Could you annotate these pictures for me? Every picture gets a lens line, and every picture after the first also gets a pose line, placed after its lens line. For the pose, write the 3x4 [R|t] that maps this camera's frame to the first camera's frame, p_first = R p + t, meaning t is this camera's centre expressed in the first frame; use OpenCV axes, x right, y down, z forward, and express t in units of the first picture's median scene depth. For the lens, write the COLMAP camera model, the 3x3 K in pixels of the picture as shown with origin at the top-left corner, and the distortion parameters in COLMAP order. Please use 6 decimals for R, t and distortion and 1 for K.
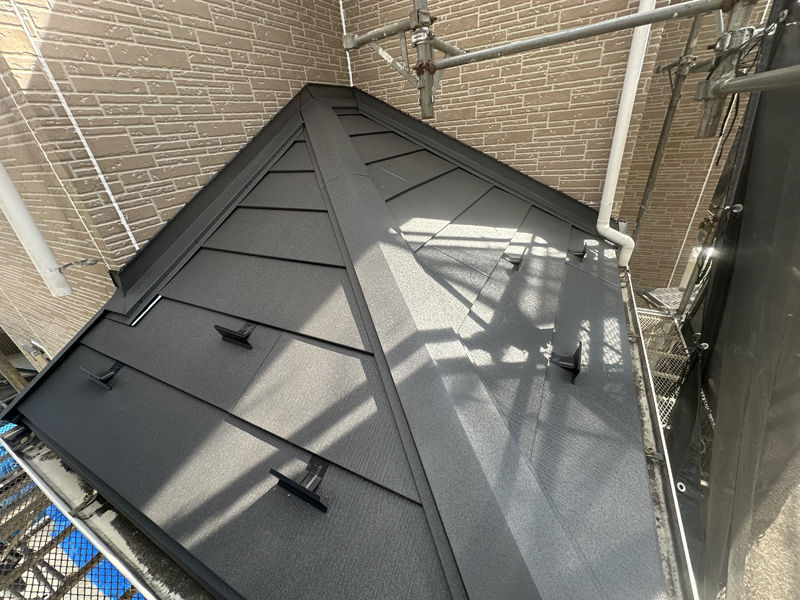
lens RADIAL K [[321.6, 0, 401.4], [0, 321.6, 300.0], [0, 0, 1]] dist [-0.003755, 0.000203]
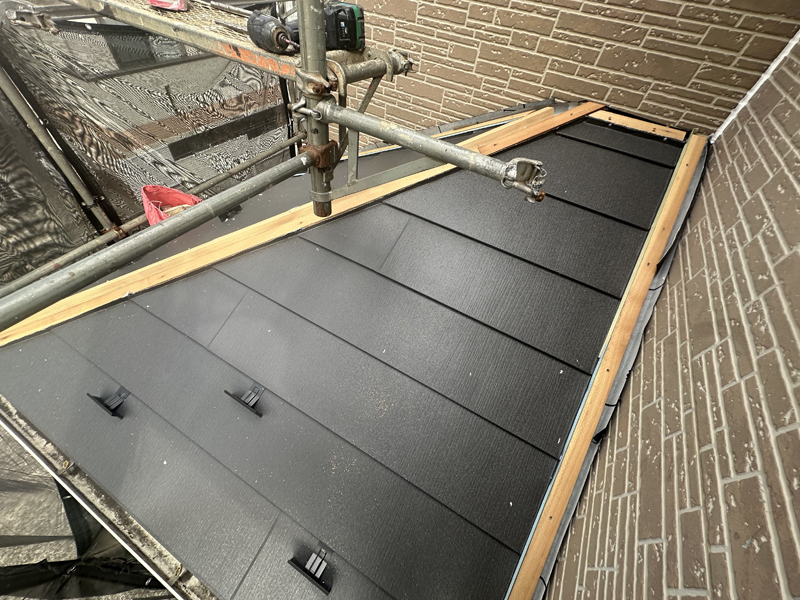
lens RADIAL K [[321.6, 0, 401.7], [0, 321.6, 299.2], [0, 0, 1]] dist [-0.003755, 0.000203]
pose [[-0.050986, 0.810806, -0.583091, 0.593850], [-0.555752, 0.462065, 0.691111, -0.992942], [0.829783, 0.359291, 0.427048, 0.866849]]
